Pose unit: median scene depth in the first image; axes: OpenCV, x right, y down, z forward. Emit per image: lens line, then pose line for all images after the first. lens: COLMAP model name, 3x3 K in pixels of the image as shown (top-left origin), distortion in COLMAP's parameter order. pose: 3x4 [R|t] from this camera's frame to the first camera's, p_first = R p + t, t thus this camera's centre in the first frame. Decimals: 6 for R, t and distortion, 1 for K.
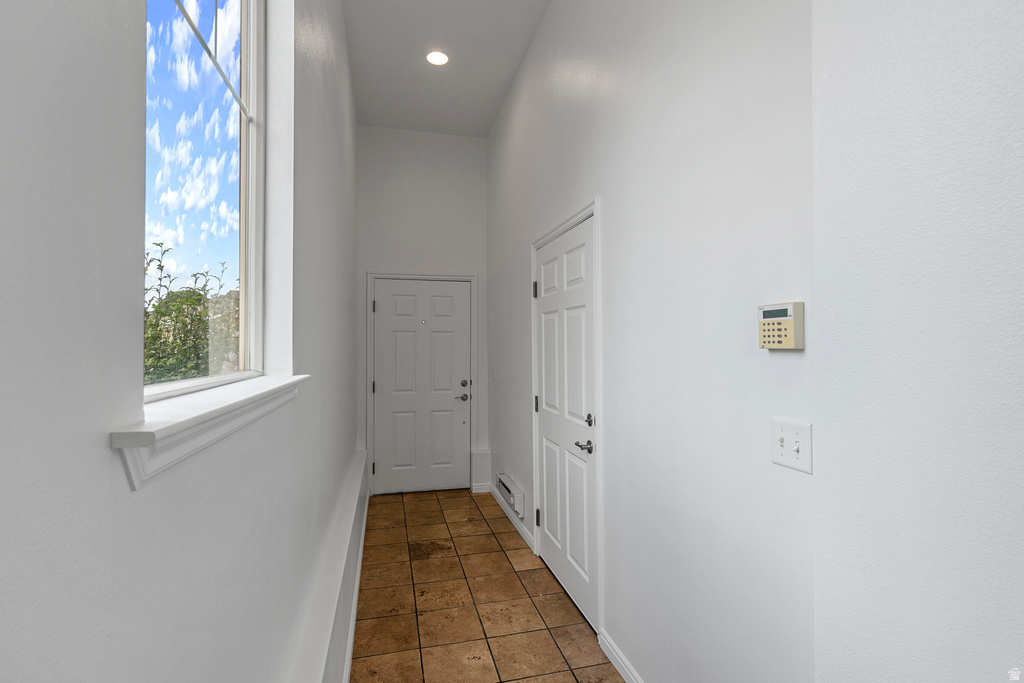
lens RADIAL K [[464.6, 0, 509.5], [0, 464.6, 343.3], [0, 0, 1]] dist [0.001657, 0.000817]
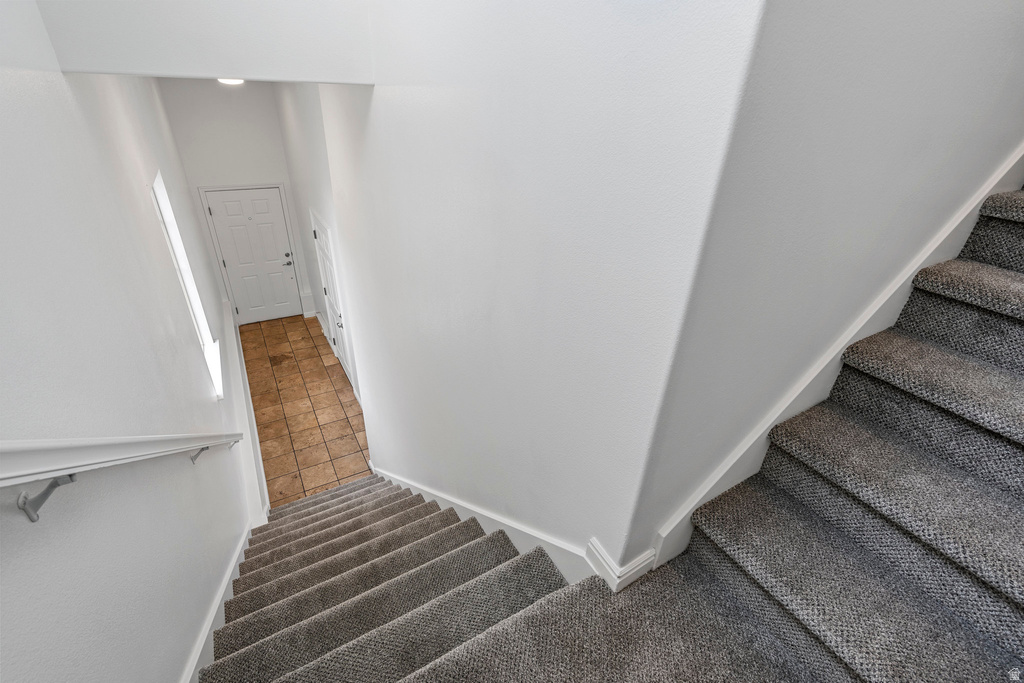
lens RADIAL K [[464.6, 0, 509.5], [0, 464.6, 343.3], [0, 0, 1]] dist [0.001657, 0.000817]
pose [[0.962462, -0.092315, 0.255236, 0.255180], [-0.055159, 0.854231, 0.516959, -0.664388], [-0.265753, -0.511632, 0.817073, -0.820434]]
